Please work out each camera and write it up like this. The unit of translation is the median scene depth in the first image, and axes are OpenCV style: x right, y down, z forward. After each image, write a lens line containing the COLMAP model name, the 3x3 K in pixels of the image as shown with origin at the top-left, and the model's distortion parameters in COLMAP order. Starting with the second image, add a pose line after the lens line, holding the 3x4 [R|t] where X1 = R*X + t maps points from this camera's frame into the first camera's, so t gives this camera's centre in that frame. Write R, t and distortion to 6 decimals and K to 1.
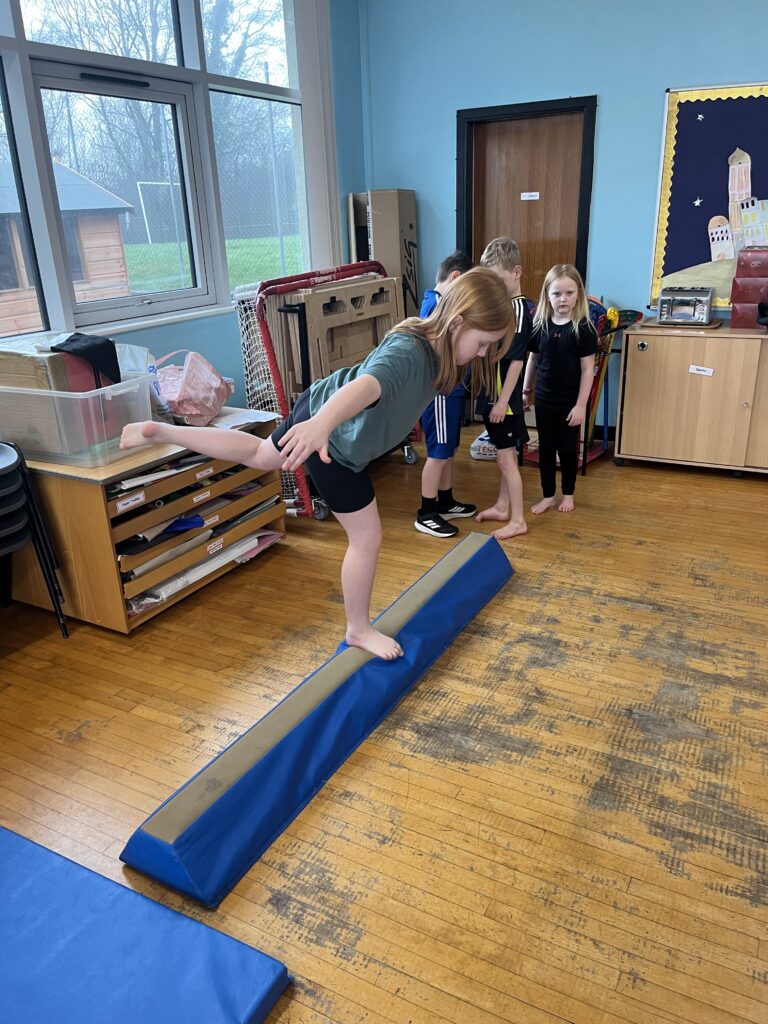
lens RADIAL K [[774.8, 0, 379.9], [0, 774.8, 507.3], [0, 0, 1]] dist [0.062887, -0.081797]
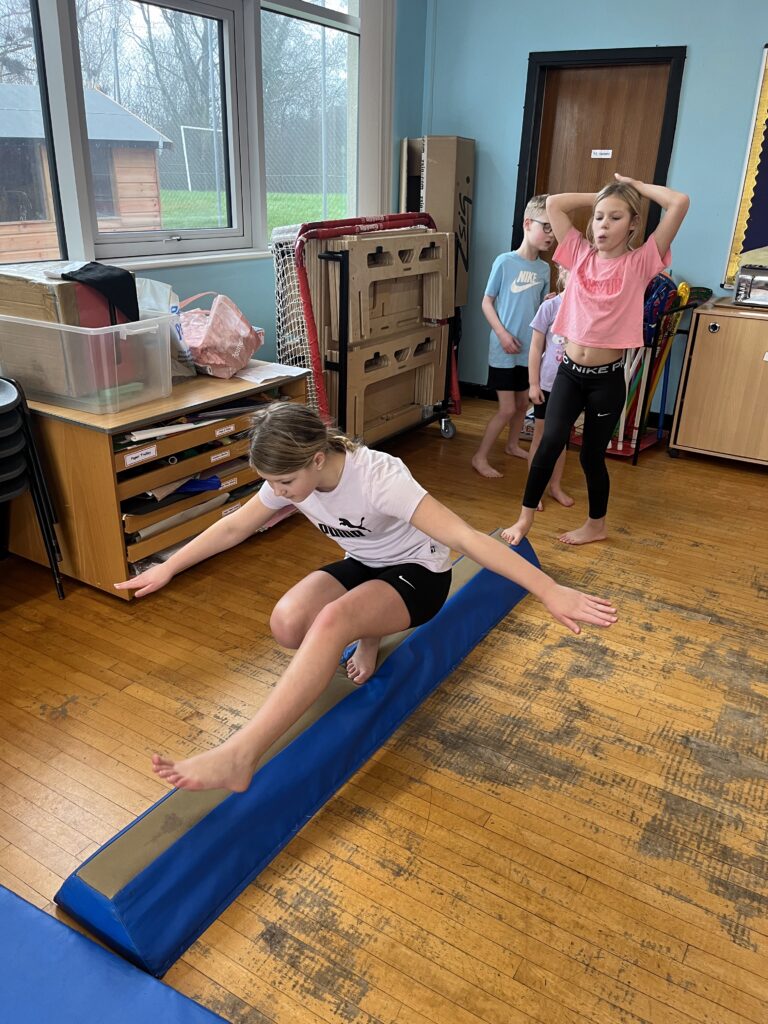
lens RADIAL K [[775.0, 0, 382.1], [0, 775.0, 516.0], [0, 0, 1]] dist [0.065438, -0.087137]
pose [[0.996622, 0.079220, -0.021658, -0.017435], [-0.078114, 0.995795, 0.047859, -0.002619], [0.025358, -0.046006, 0.998619, 0.105518]]
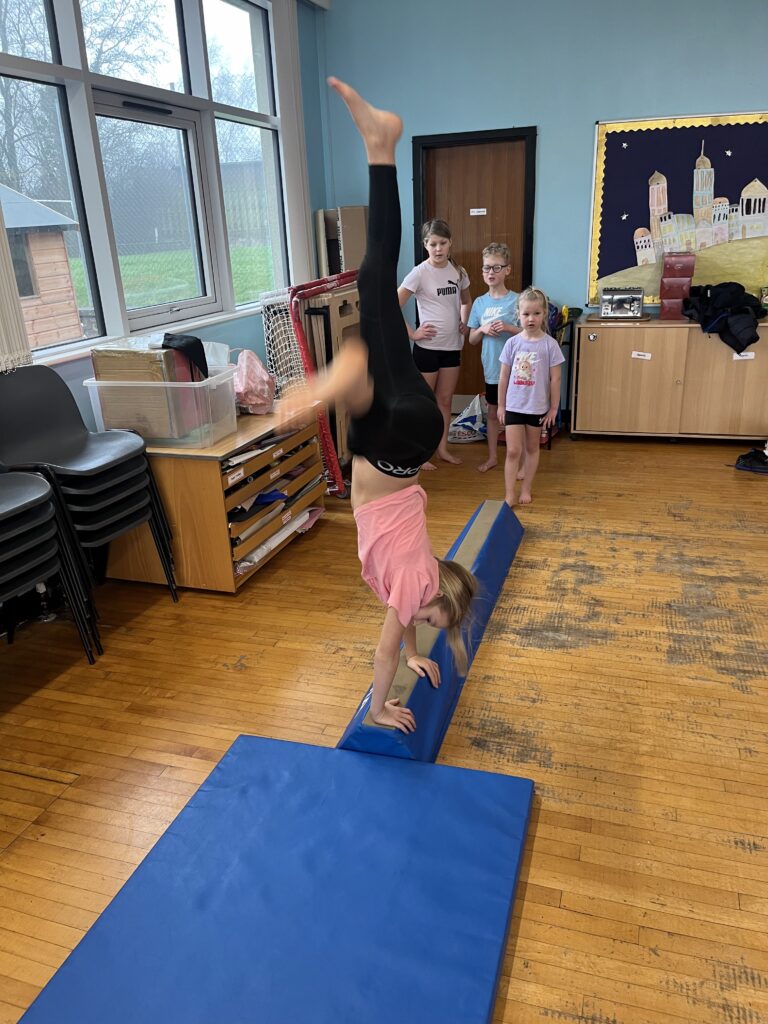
lens RADIAL K [[775.0, 0, 382.1], [0, 775.0, 516.0], [0, 0, 1]] dist [0.065438, -0.087137]
pose [[0.982971, -0.069377, 0.170162, -0.301721], [0.070885, 0.997481, -0.002794, 0.069071], [-0.169540, 0.014809, 0.985412, -0.170688]]
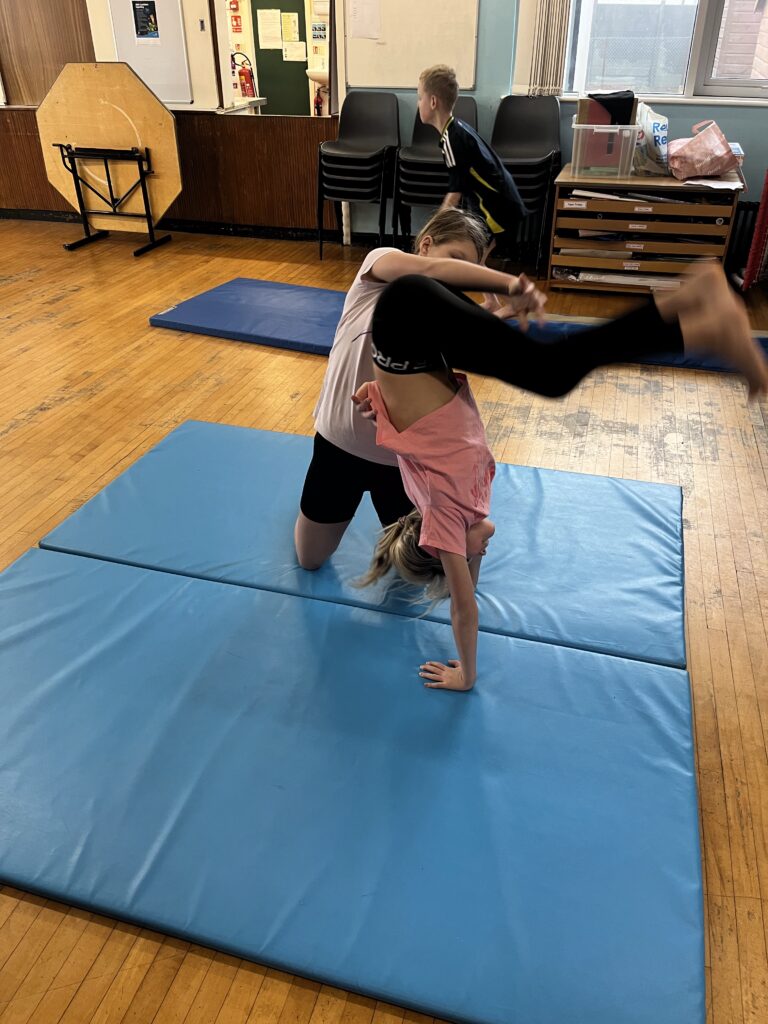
lens RADIAL K [[775.0, 0, 382.1], [0, 775.0, 516.0], [0, 0, 1]] dist [0.065438, -0.087137]
pose [[0.227101, 0.554970, -0.800271, 1.226541], [-0.346808, 0.813958, 0.466044, -0.097771], [0.910027, 0.171701, 0.377319, 0.135859]]
